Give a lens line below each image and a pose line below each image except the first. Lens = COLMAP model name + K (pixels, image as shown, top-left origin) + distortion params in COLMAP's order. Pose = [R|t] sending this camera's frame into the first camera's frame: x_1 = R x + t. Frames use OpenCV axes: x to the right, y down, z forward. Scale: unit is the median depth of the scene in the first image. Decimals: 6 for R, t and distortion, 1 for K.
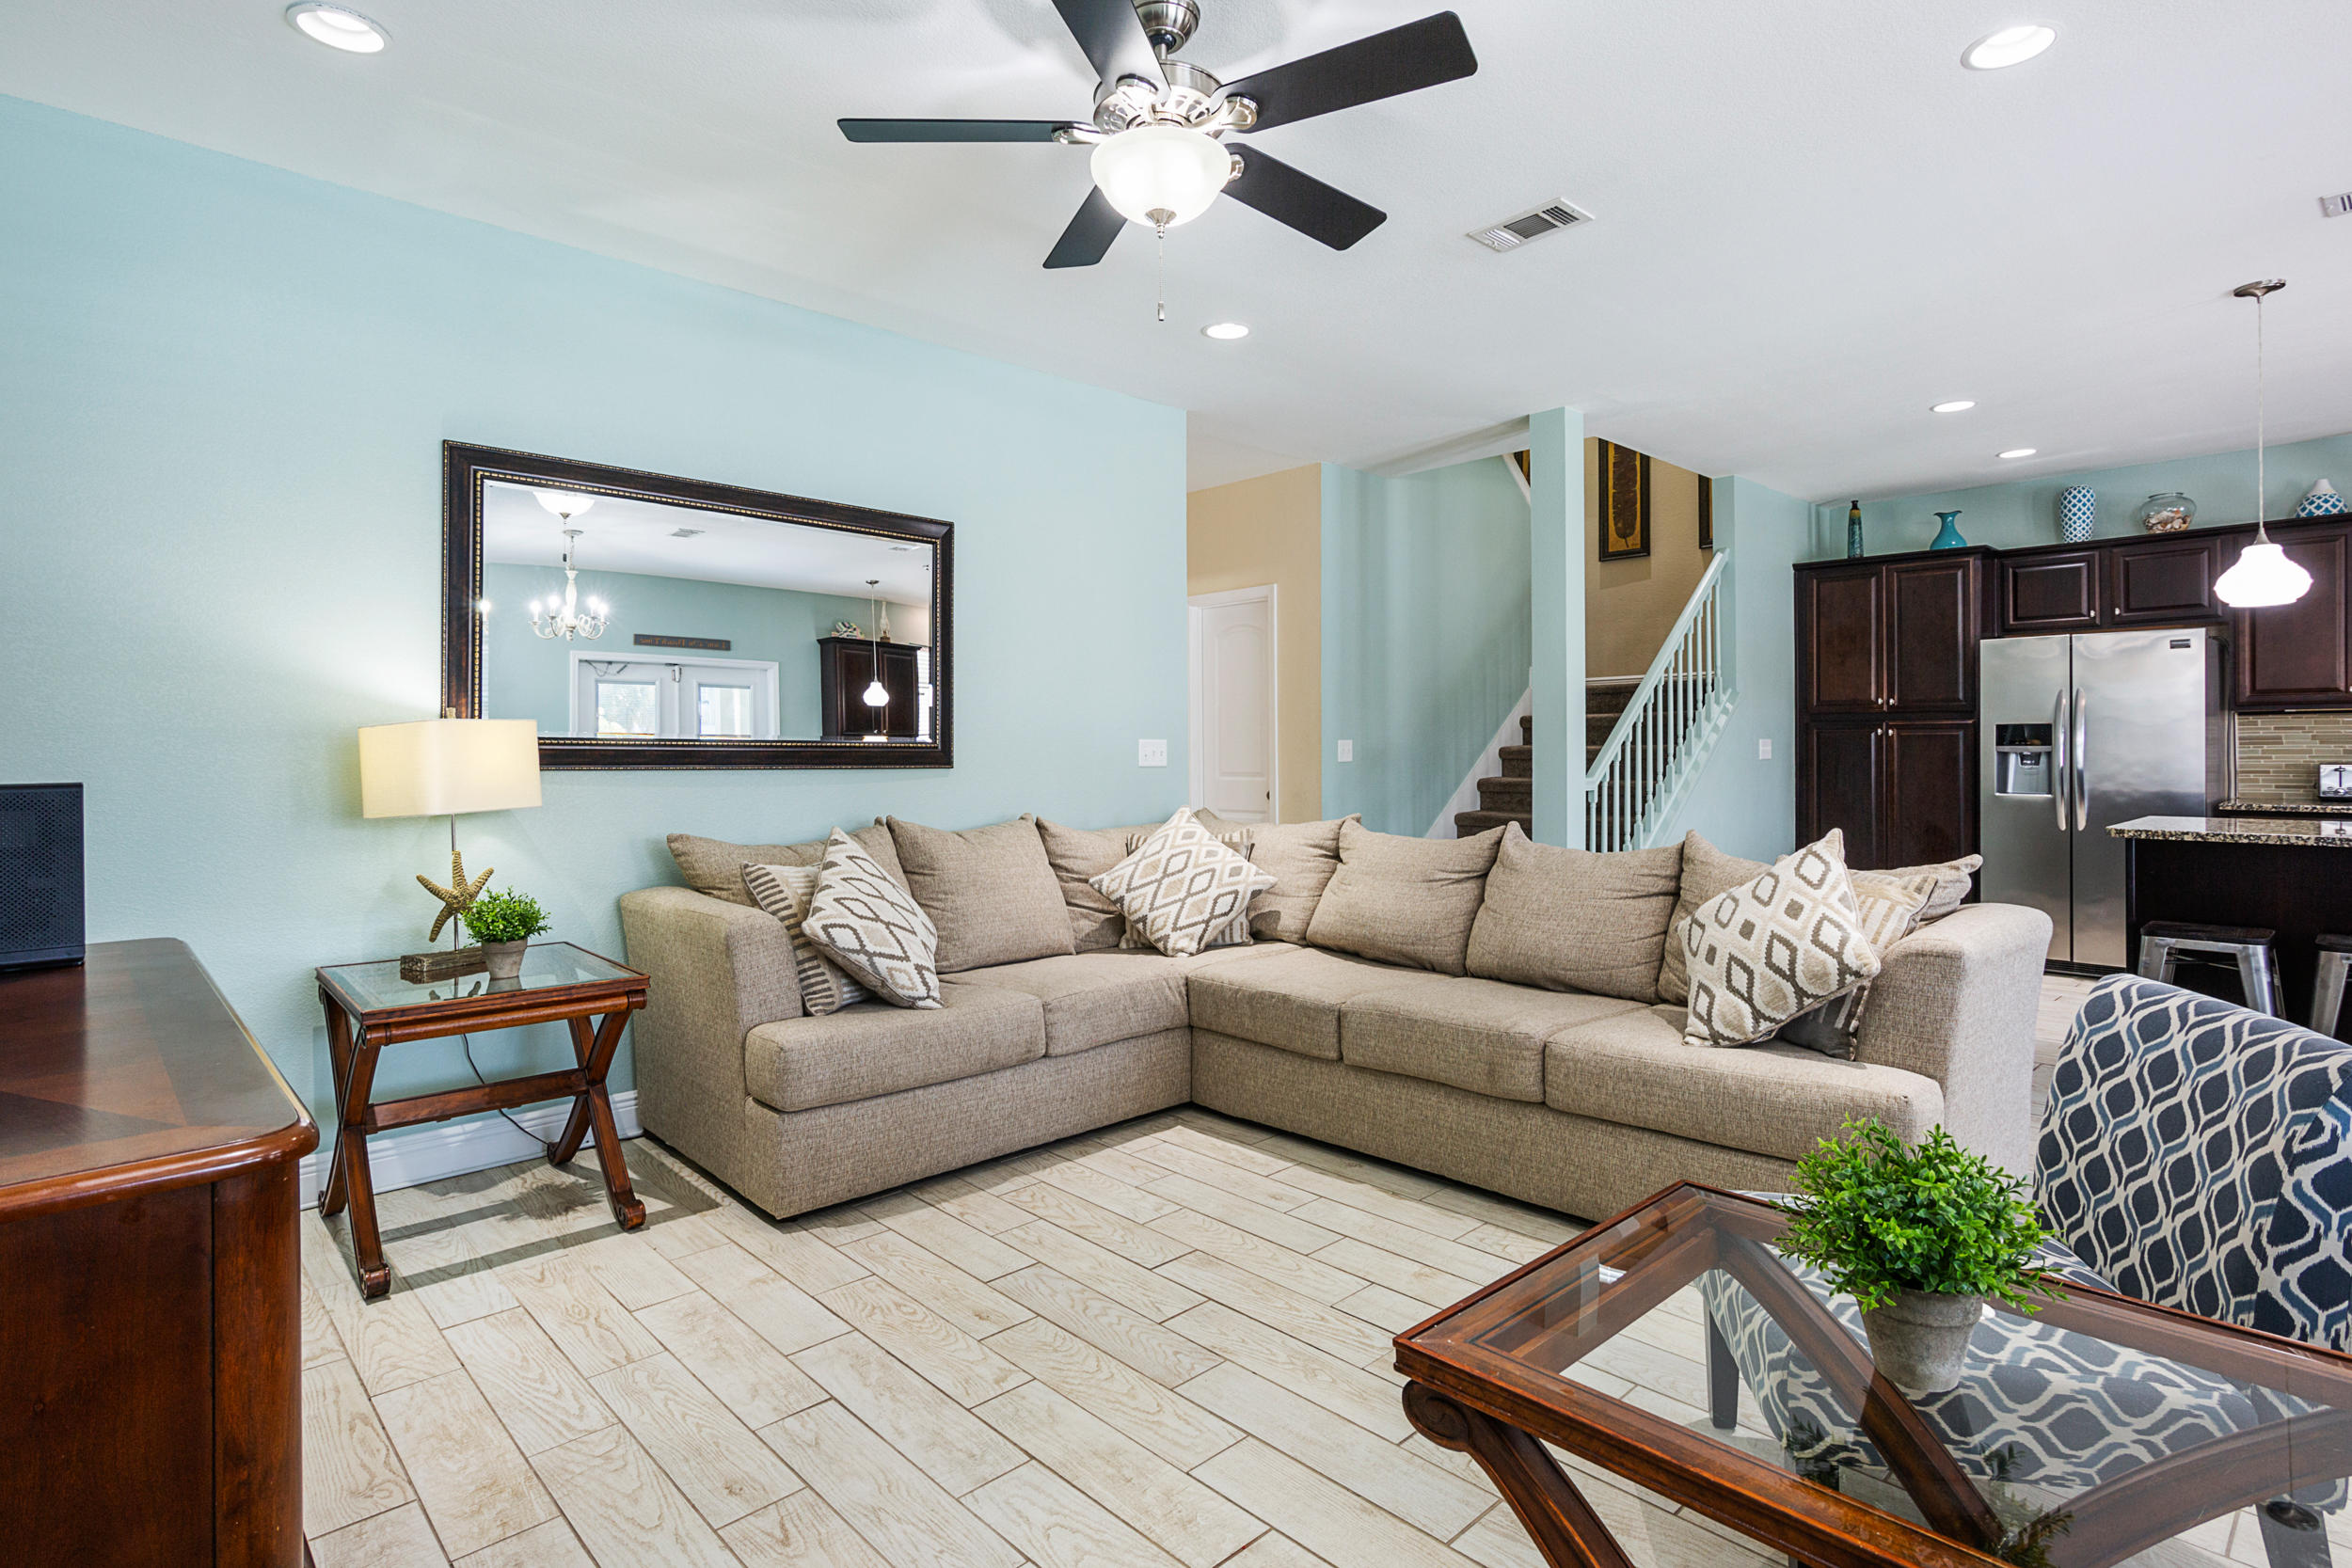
lens RADIAL K [[1171.0, 0, 1134.5], [0, 1171.0, 745.4], [0, 0, 1]] dist [0.001786, 0.000223]
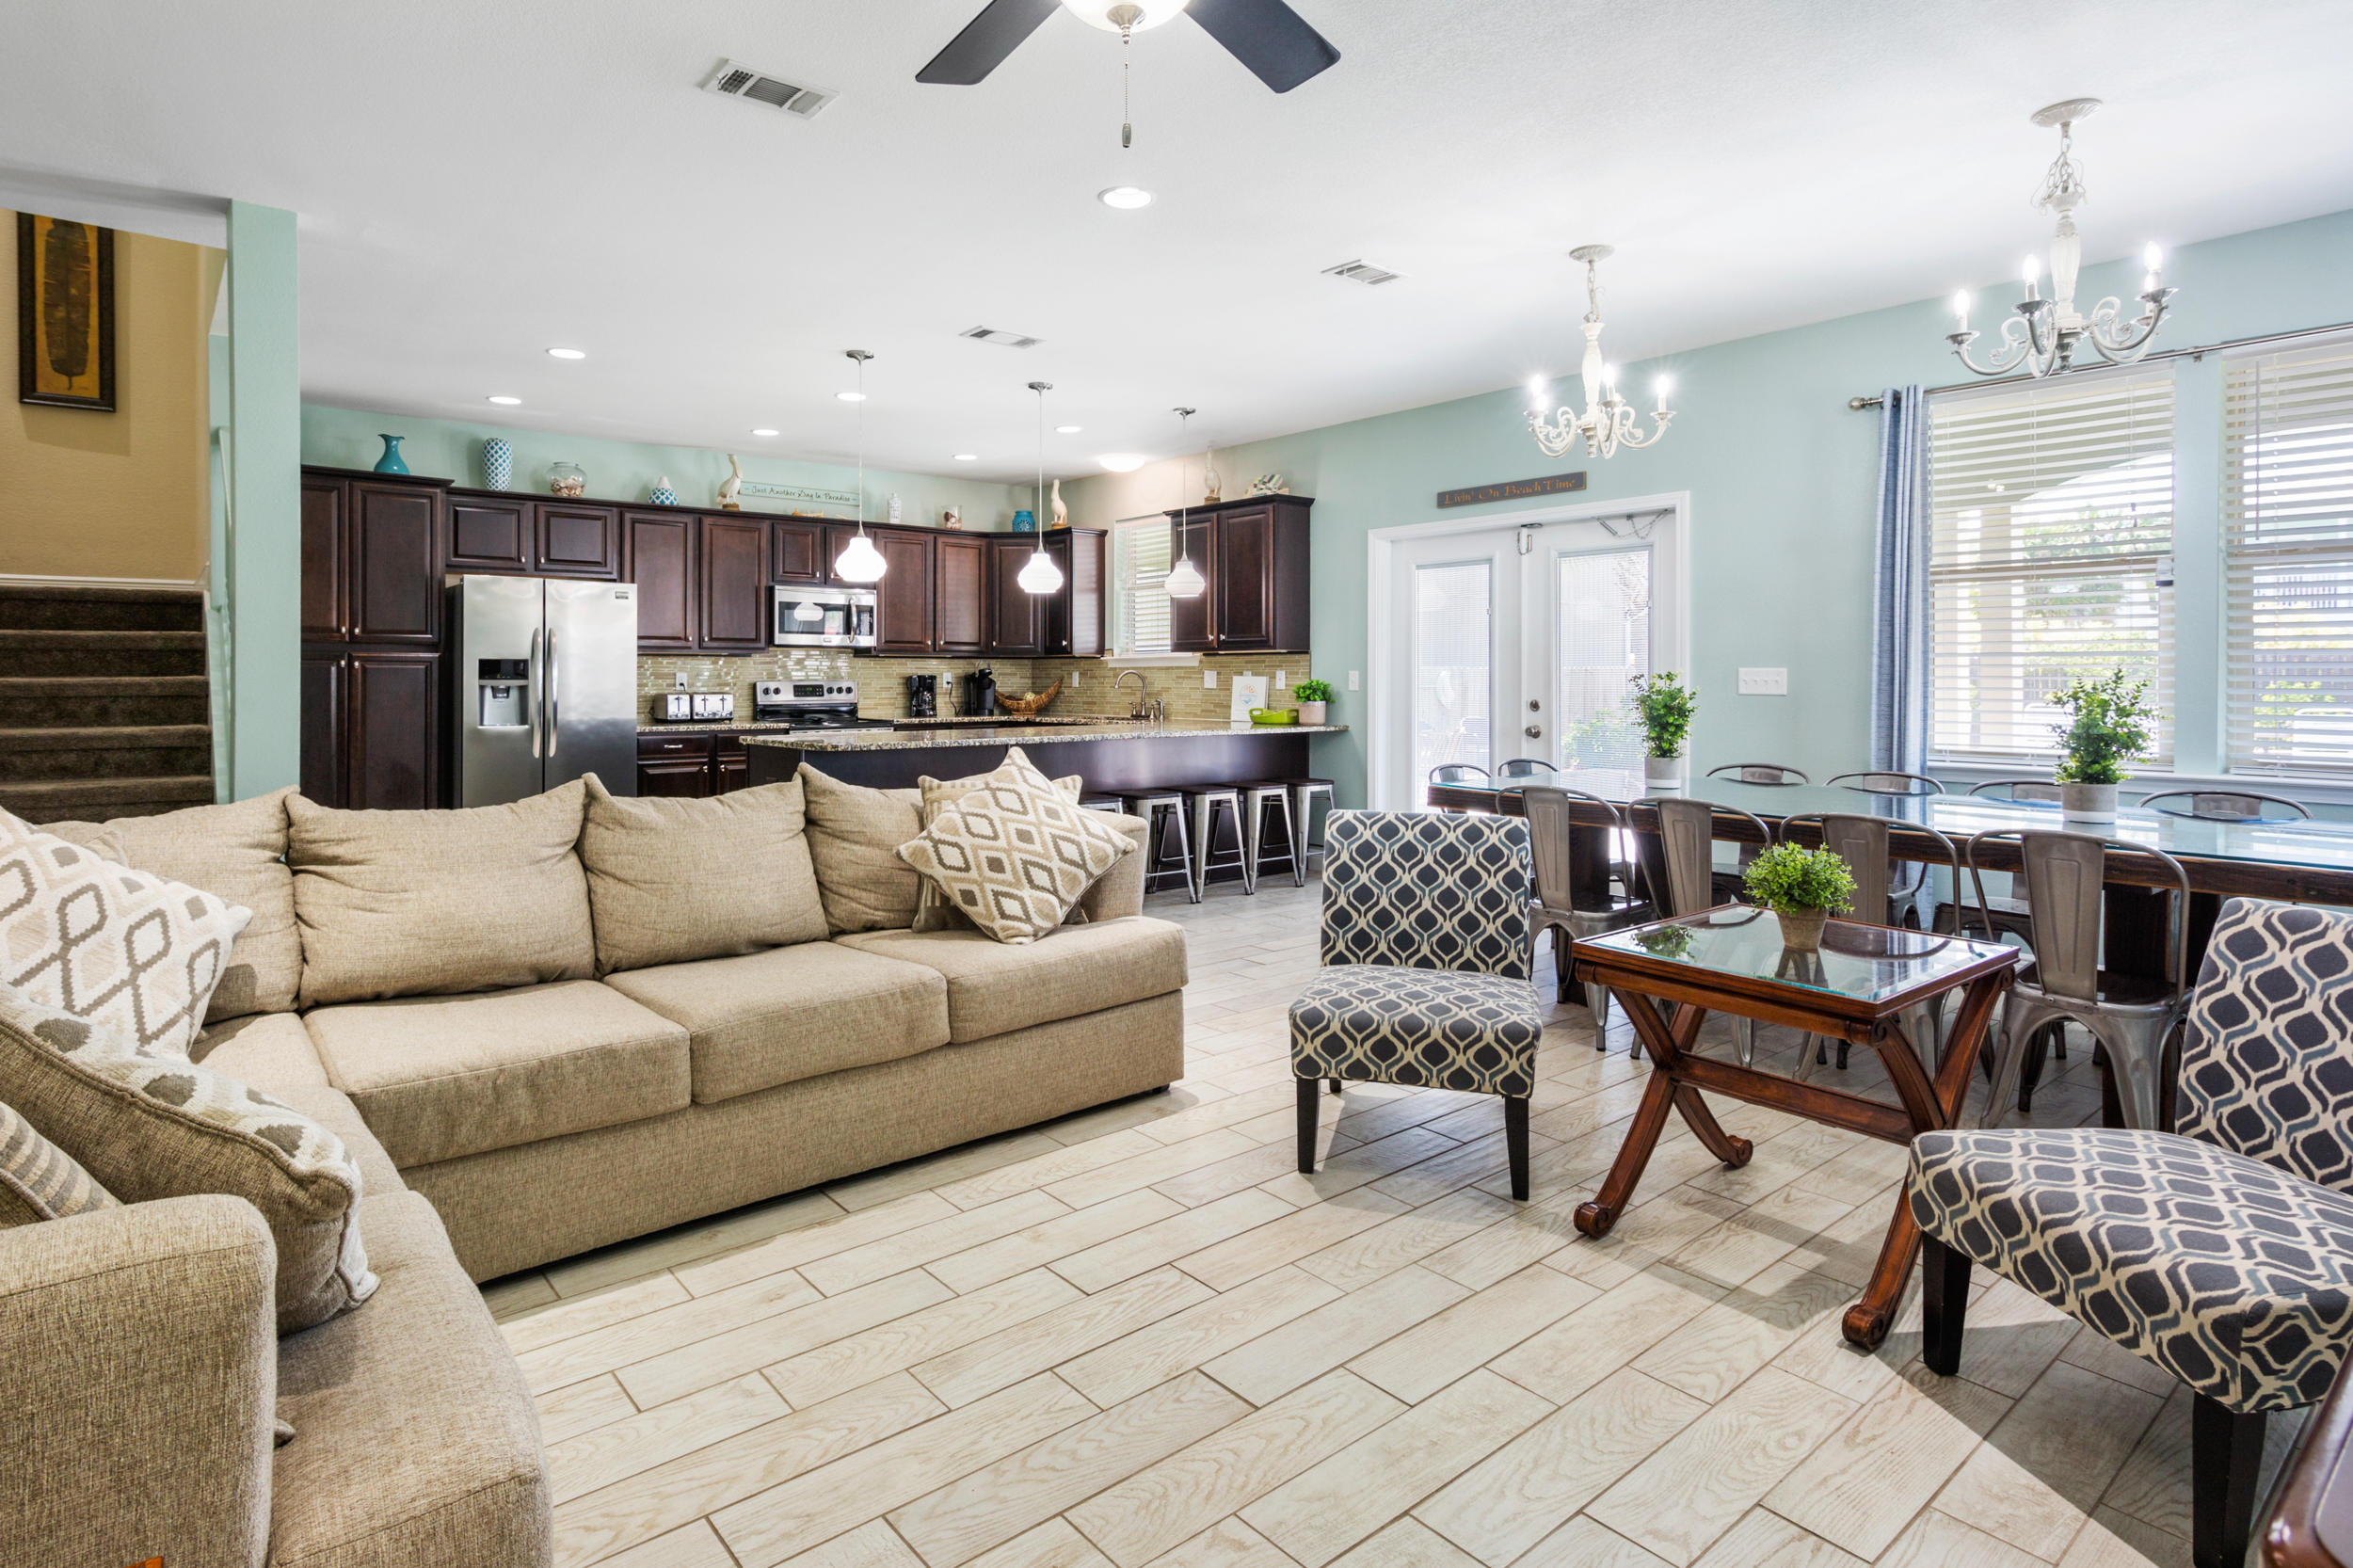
lens RADIAL K [[1248.5, 0, 1137.0], [0, 1248.5, 683.6], [0, 0, 1]] dist [0.001543, 0.000403]
pose [[0.052177, -0.000323, 0.998638, -0.460562], [-0.003506, 0.999994, 0.000507, 0.001885], [-0.998632, -0.003528, 0.052175, 0.526598]]
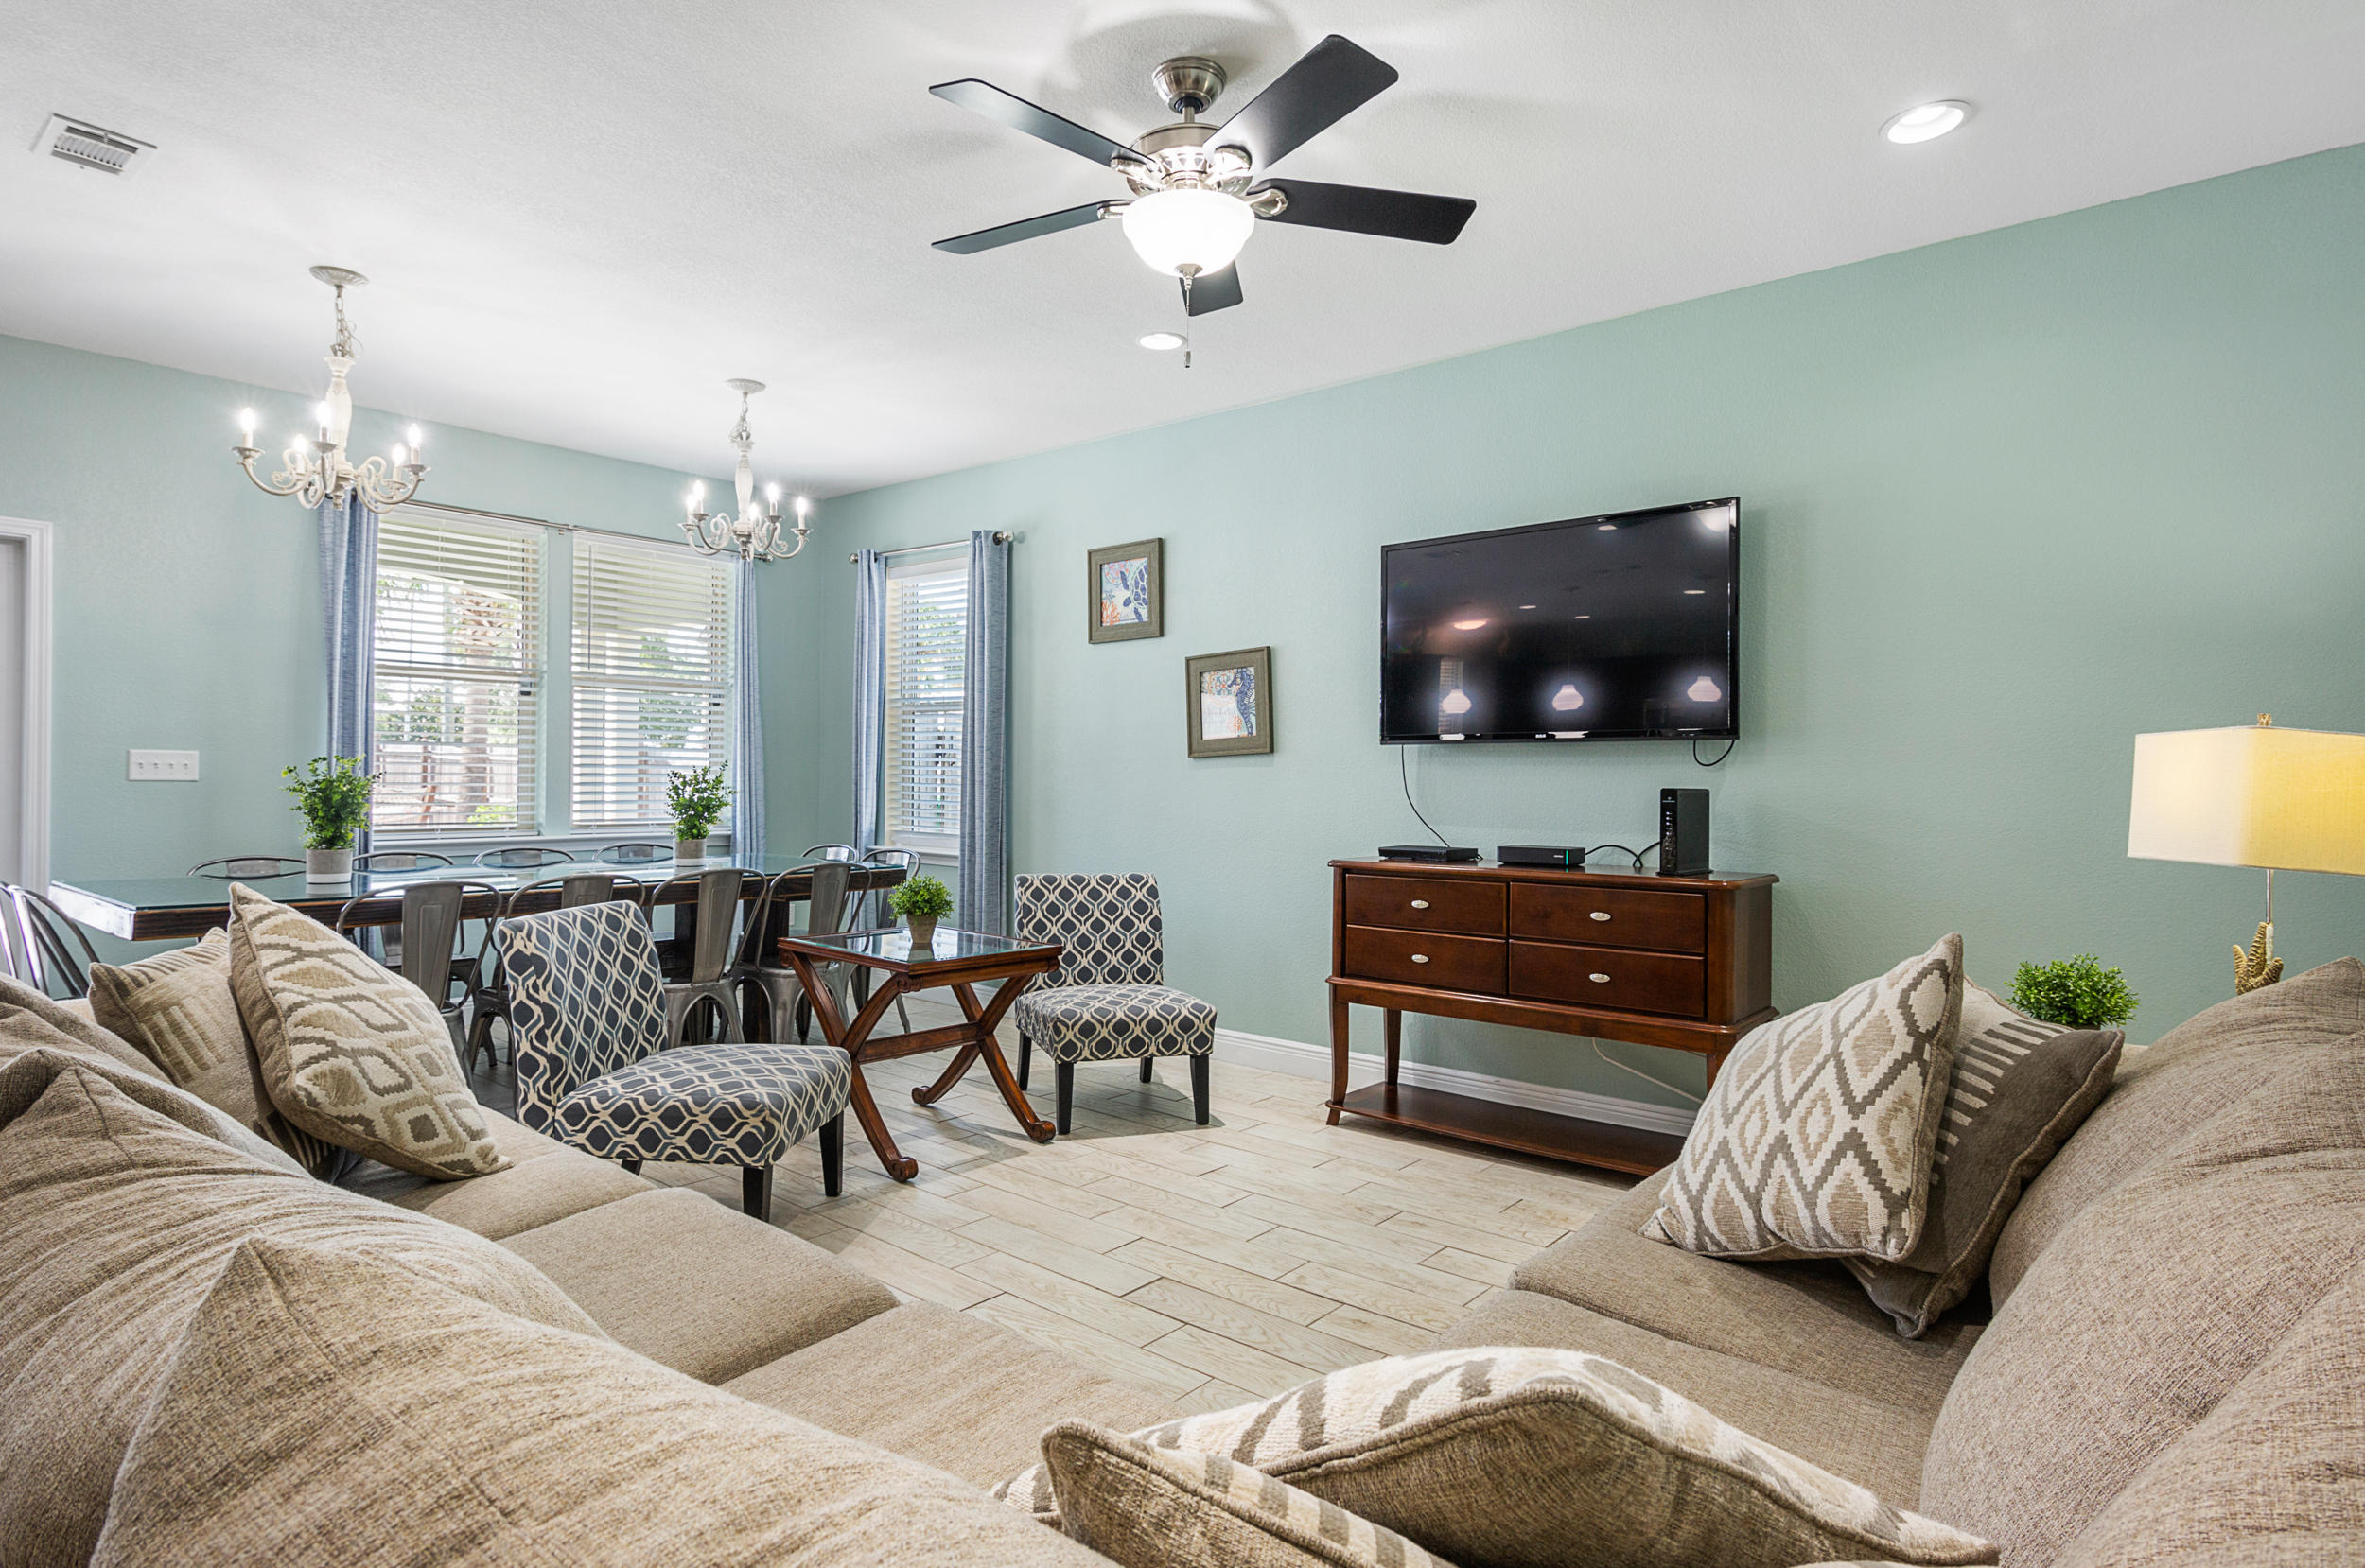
lens RADIAL K [[1232.2, 0, 1182.5], [0, 1232.2, 784.0], [0, 0, 1]] dist [0.004830, -0.000012]
pose [[-0.990569, -0.002893, -0.136981, 0.098571], [-0.003945, 0.999965, 0.007409, 0.002804], [0.136955, 0.007879, -0.990546, 1.172452]]
